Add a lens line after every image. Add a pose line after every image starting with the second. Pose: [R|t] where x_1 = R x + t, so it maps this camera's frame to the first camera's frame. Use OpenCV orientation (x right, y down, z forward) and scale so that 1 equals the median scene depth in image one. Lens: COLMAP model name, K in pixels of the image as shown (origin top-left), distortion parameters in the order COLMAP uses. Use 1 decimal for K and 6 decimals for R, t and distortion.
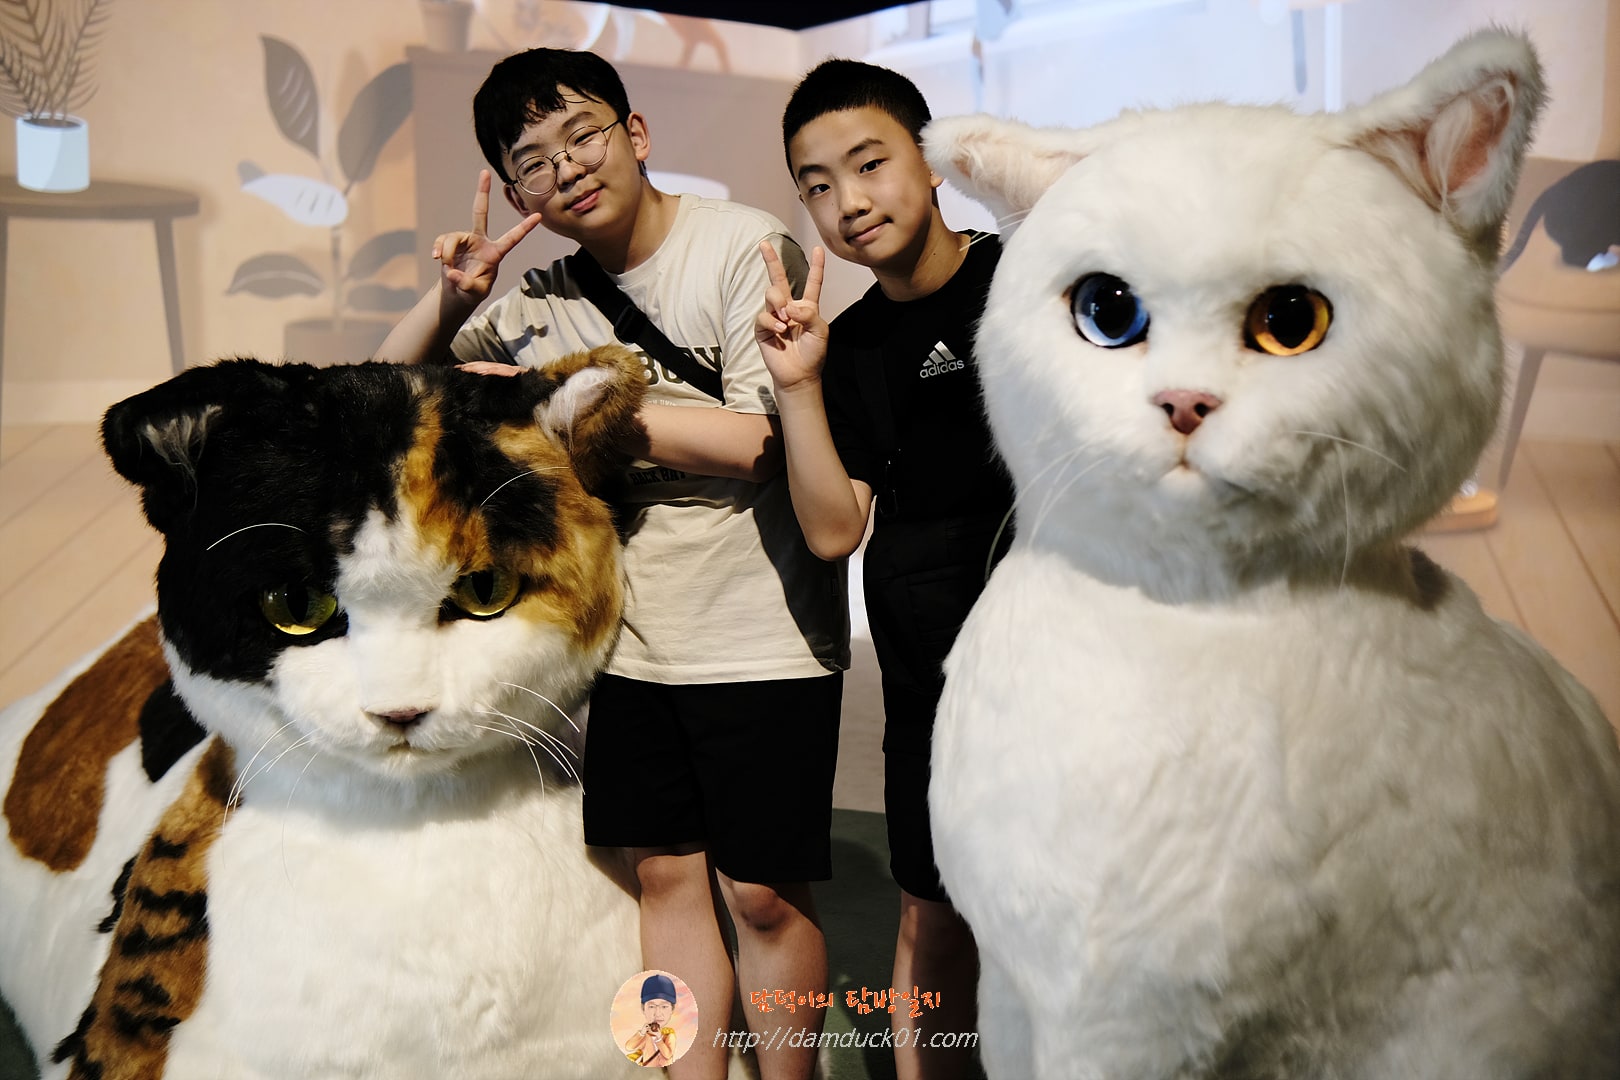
lens RADIAL K [[1712.2, 0, 810.0], [0, 1712.2, 540.0], [0, 0, 1]] dist [-0.084432, 0.215718]
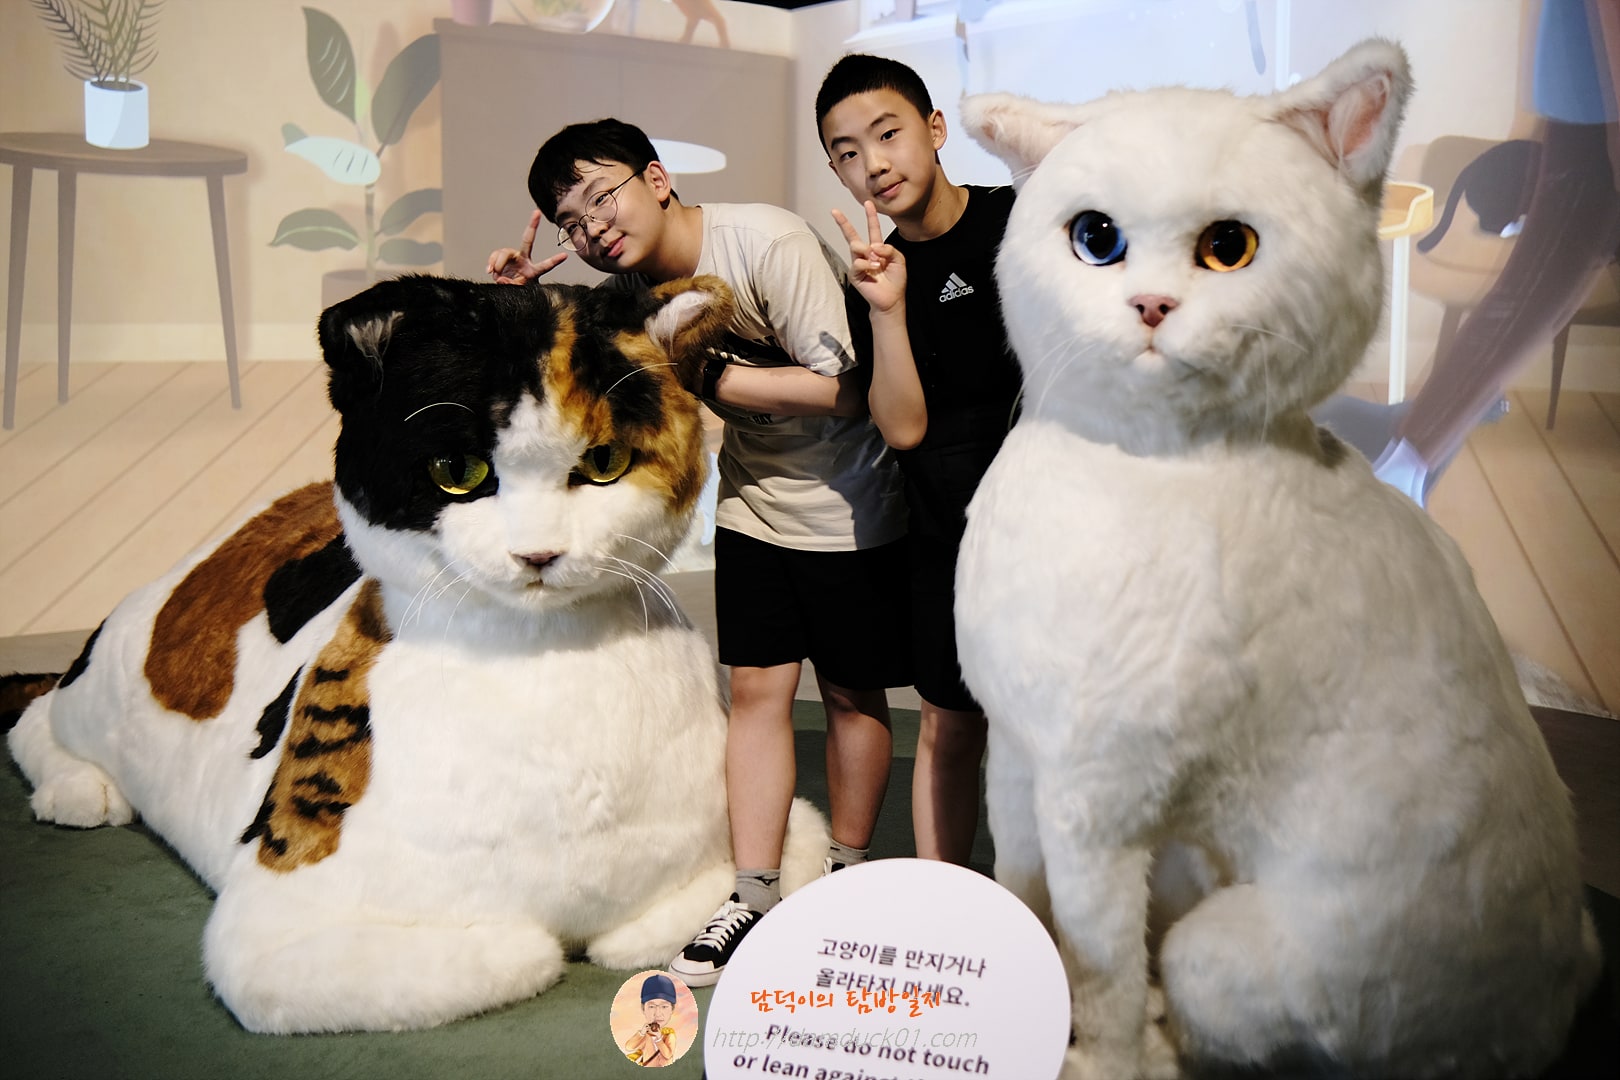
lens RADIAL K [[1712.2, 0, 810.0], [0, 1712.2, 540.0], [0, 0, 1]] dist [-0.084432, 0.215718]
pose [[0.999654, 0.008464, 0.024896, -0.082898], [-0.008843, 0.999846, 0.015149, 0.084484], [-0.024764, -0.015364, 0.999575, -0.347360]]
